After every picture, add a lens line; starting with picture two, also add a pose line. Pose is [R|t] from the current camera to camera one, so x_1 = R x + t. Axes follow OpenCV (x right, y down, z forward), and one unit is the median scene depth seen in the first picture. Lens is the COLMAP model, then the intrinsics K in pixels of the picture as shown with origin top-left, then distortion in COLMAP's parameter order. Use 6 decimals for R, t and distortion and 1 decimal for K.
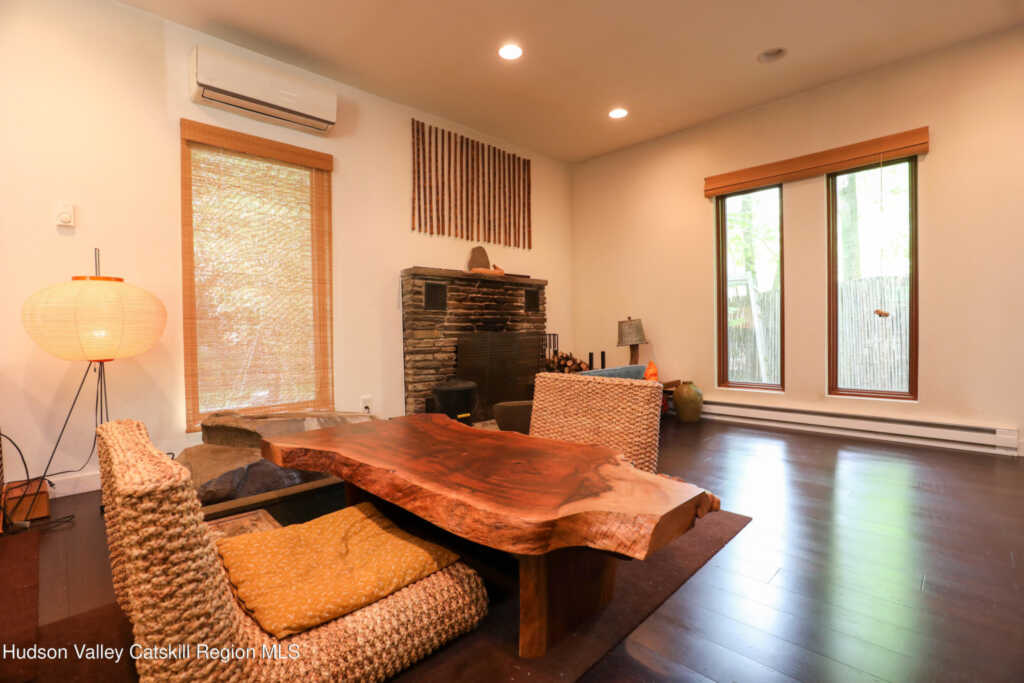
lens RADIAL K [[475.9, 0, 512.0], [0, 475.9, 341.5], [0, 0, 1]] dist [-0.001223, -0.000069]
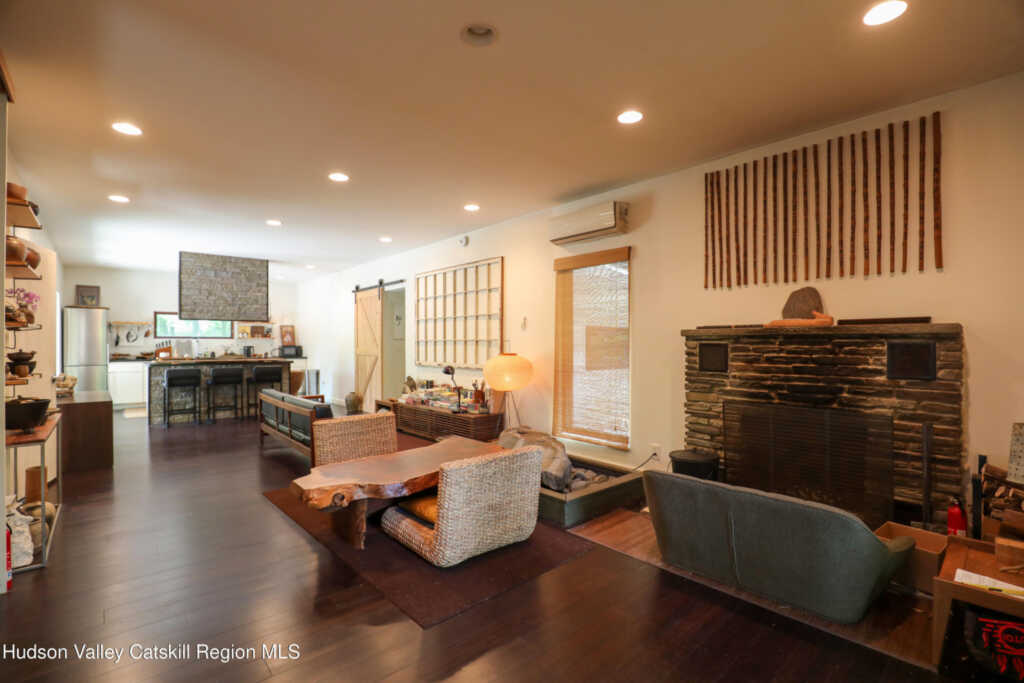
lens RADIAL K [[458.8, 0, 476.8], [0, 458.8, 343.2], [0, 0, 1]] dist [-0.000635, -0.000029]
pose [[-0.068969, 0.014697, -0.997511, 0.724930], [-0.014906, 0.999765, 0.015761, -0.123343], [0.997507, 0.015956, -0.068734, 0.572888]]
